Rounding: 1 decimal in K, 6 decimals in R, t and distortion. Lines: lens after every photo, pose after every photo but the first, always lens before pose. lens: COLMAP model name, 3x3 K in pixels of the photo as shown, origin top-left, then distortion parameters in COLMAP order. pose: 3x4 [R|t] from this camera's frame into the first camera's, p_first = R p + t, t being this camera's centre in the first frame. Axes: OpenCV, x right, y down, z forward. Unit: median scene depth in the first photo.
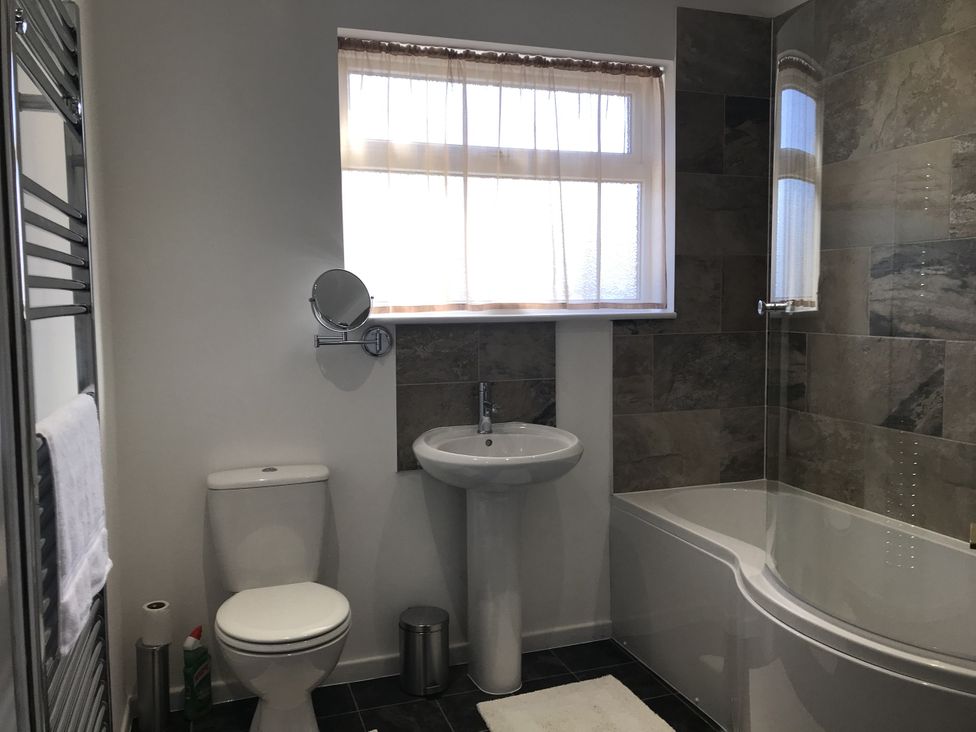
lens RADIAL K [[791.9, 0, 480.6], [0, 791.9, 359.4], [0, 0, 1]] dist [-0.005285, 0.018868]
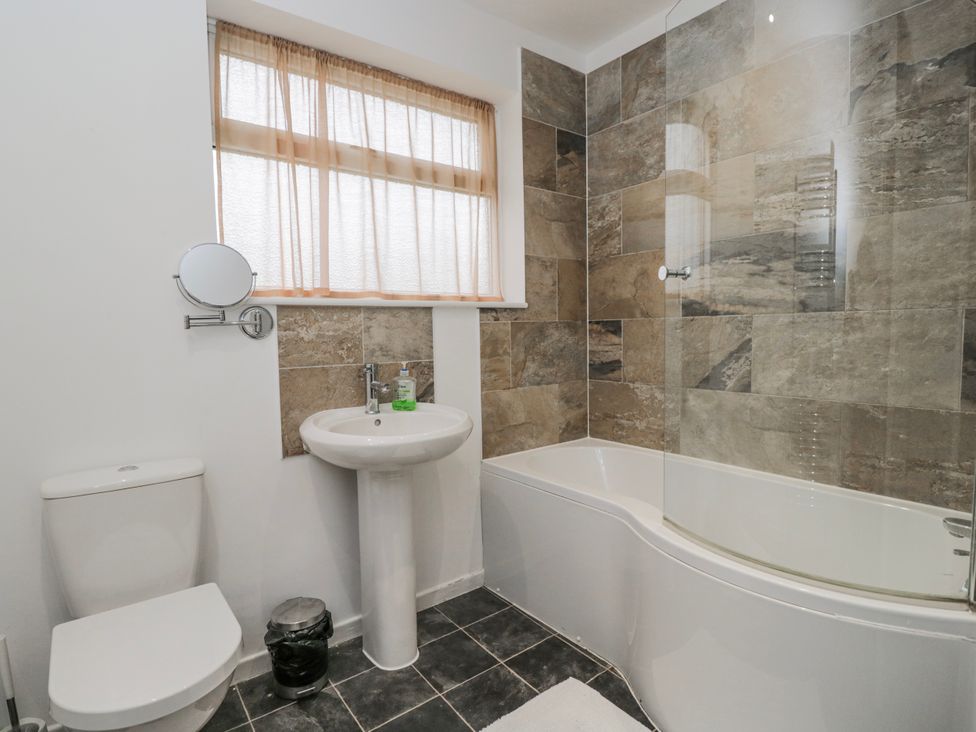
lens RADIAL K [[507.4, 0, 486.2], [0, 507.4, 365.5], [0, 0, 1]] dist [-0.004604, -0.009895]
pose [[0.949049, -0.031555, 0.313544, -0.059186], [0.034077, 0.999416, -0.002564, 0.038189], [-0.313280, 0.013118, 0.949570, 0.328603]]
